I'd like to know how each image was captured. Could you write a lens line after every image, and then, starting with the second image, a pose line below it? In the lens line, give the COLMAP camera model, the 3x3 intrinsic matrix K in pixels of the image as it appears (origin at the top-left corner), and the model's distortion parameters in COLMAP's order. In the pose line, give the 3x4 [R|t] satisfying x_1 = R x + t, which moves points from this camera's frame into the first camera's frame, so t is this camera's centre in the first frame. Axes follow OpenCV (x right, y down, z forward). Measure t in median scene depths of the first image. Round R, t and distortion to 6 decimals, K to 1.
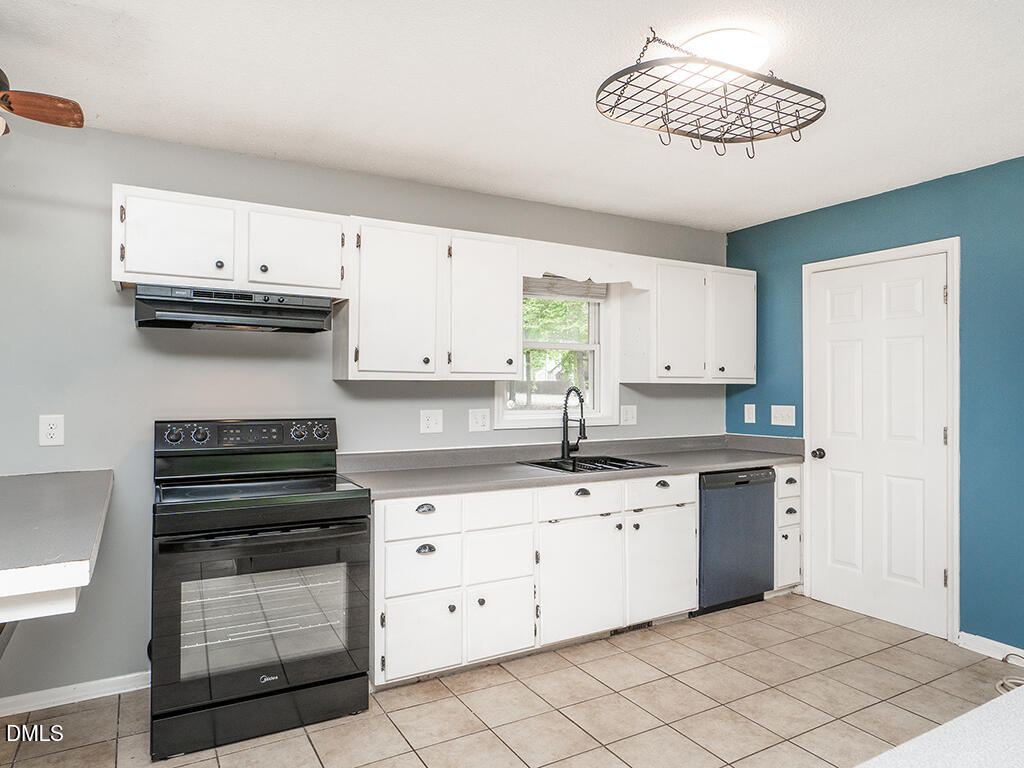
lens RADIAL K [[637.9, 0, 521.8], [0, 637.9, 381.1], [0, 0, 1]] dist [0.006575, -0.003600]
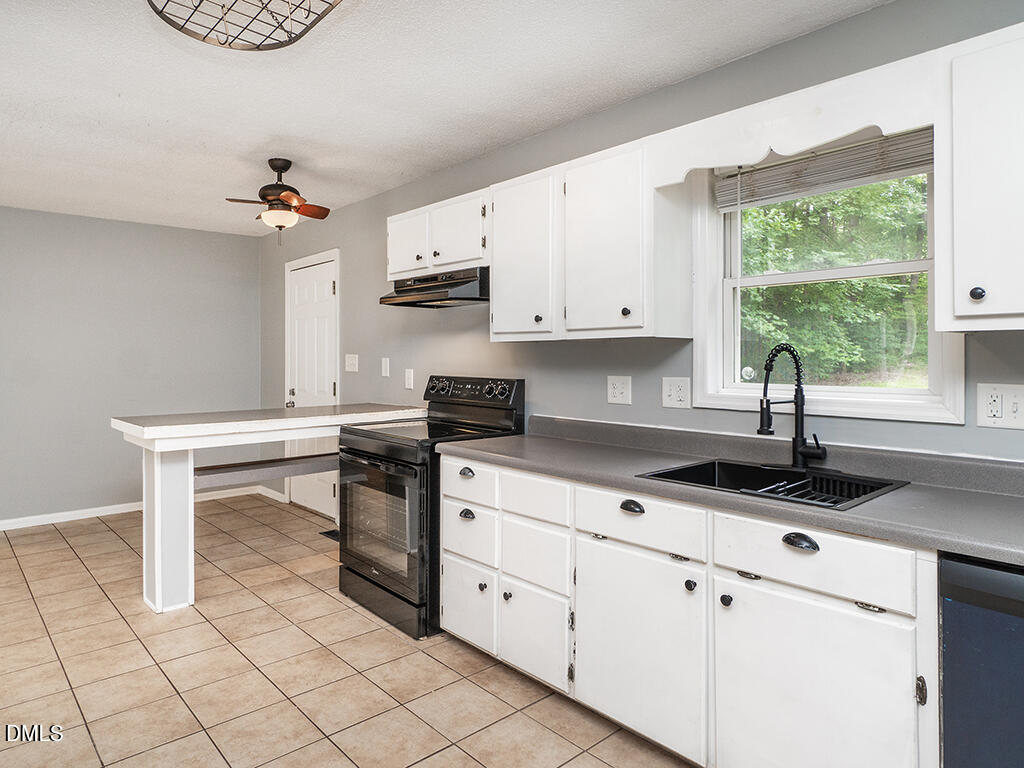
lens RADIAL K [[637.9, 0, 457.6], [0, 637.9, 352.8], [0, 0, 1]] dist [0.006575, -0.003600]
pose [[0.173315, -0.009490, -0.984821, 0.659952], [0.009116, 0.999926, -0.008031, 0.020302], [0.984824, -0.007586, 0.173389, 0.669500]]
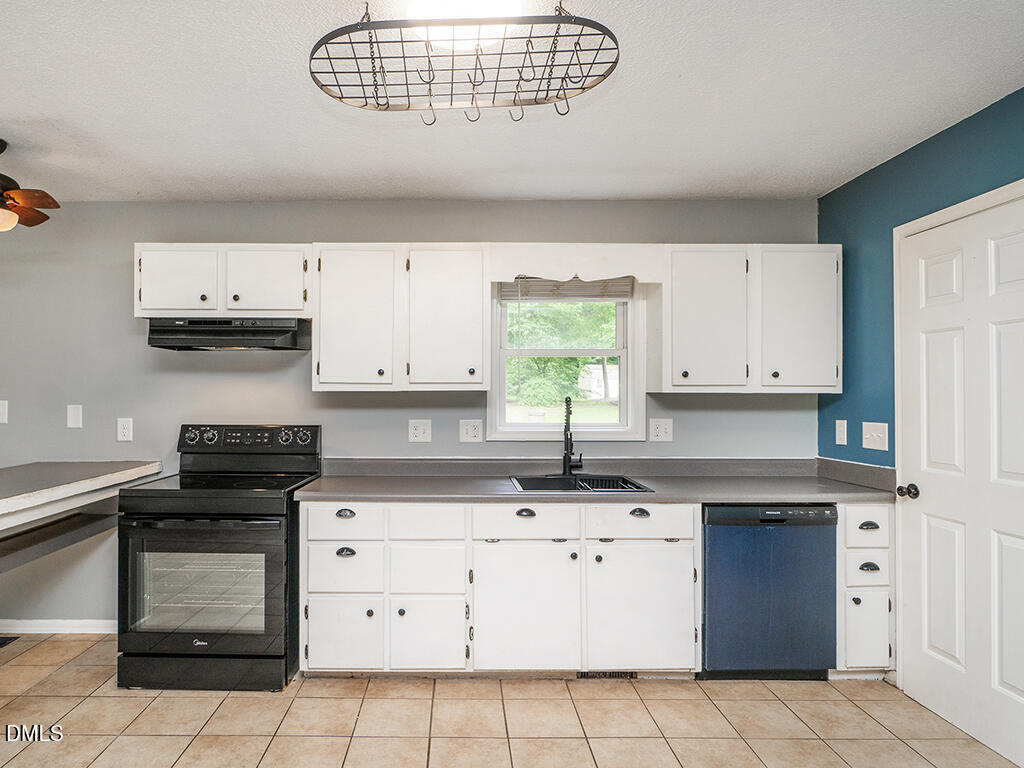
lens RADIAL K [[613.9, 0, 470.9], [0, 613.9, 392.6], [0, 0, 1]] dist [0.001492, 0.002158]
pose [[0.866020, -0.004500, -0.499989, 0.438552], [0.005633, 0.999984, 0.000756, 0.000981], [0.499978, -0.003471, 0.866031, 0.188100]]
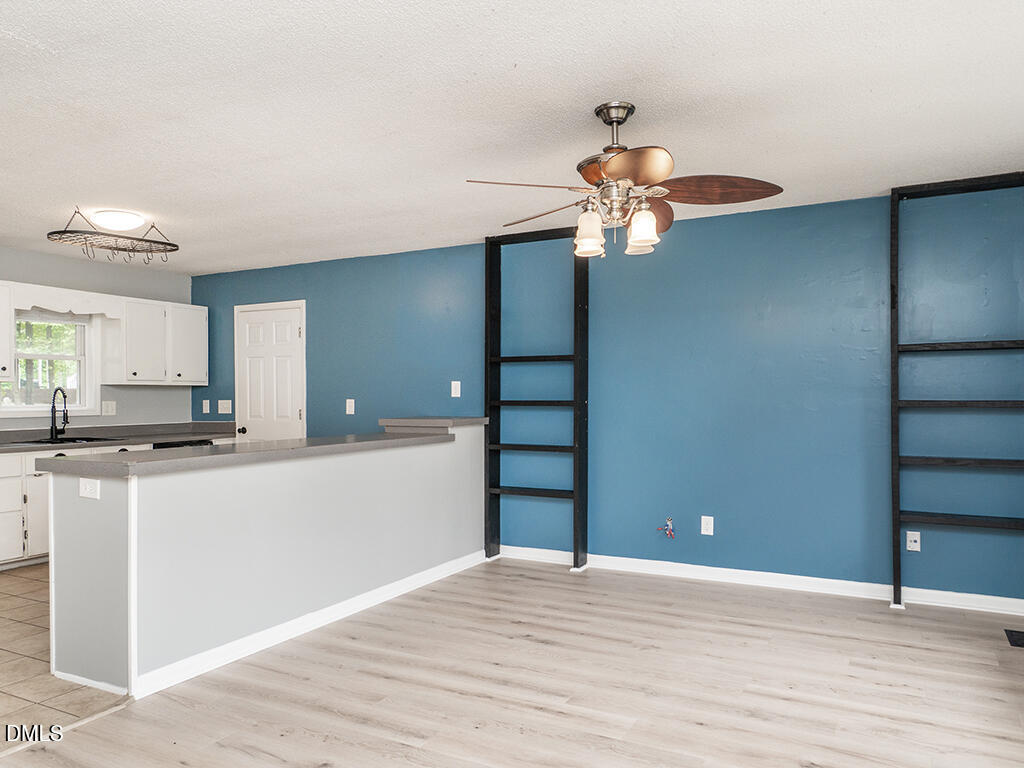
lens RADIAL K [[746.4, 0, 480.6], [0, 746.4, 397.6], [0, 0, 1]] dist [-0.011143, 0.013680]
pose [[0.865681, -0.009374, 0.500509, 0.070175], [0.003443, 0.999912, 0.012773, 0.015495], [-0.500585, -0.009334, 0.865637, -0.962613]]
